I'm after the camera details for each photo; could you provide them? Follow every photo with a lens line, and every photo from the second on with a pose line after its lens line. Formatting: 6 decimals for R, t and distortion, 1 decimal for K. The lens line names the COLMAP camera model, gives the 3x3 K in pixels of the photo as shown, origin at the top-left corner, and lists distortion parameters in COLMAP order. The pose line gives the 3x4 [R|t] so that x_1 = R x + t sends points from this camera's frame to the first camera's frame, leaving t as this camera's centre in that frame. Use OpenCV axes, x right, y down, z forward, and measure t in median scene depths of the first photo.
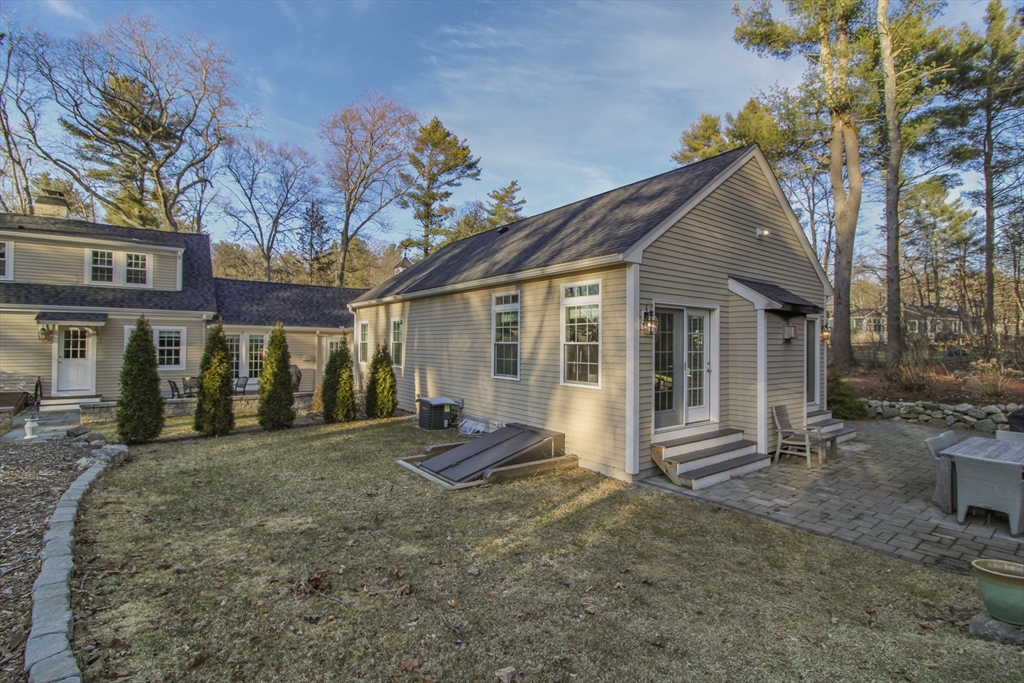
lens RADIAL K [[465.7, 0, 511.6], [0, 465.7, 341.1], [0, 0, 1]] dist [-0.015905, -0.006786]
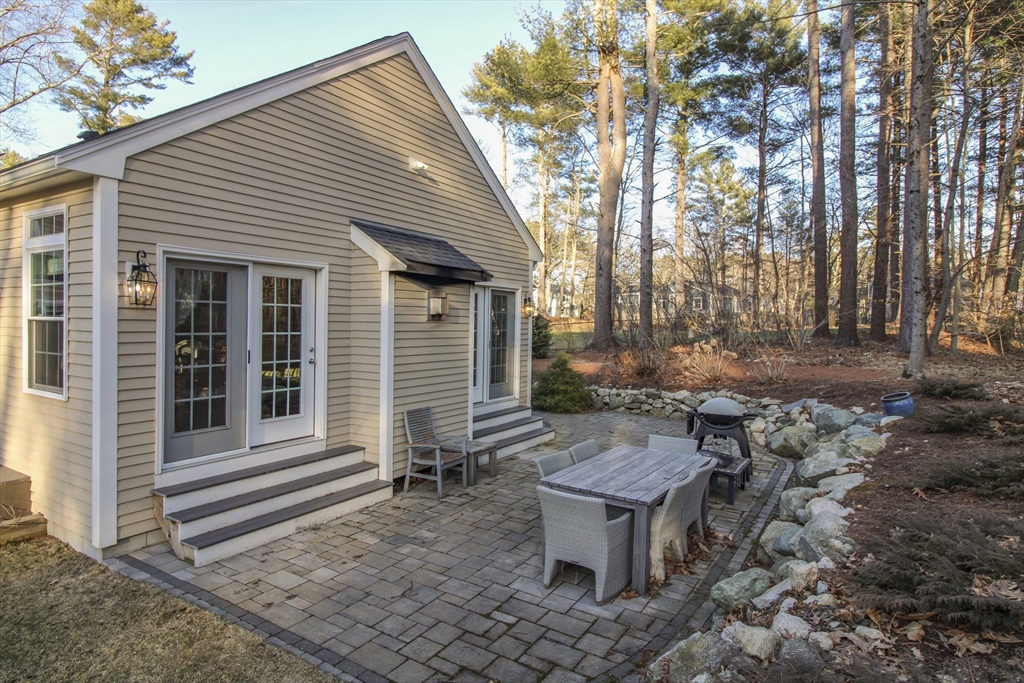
lens RADIAL K [[544.3, 0, 531.0], [0, 544.3, 333.9], [0, 0, 1]] dist [-0.000964, -0.007573]
pose [[0.932279, -0.002539, 0.361731, 0.210165], [-0.009426, 0.999465, 0.031309, -0.001317], [-0.361617, -0.032599, 0.931757, 0.079642]]
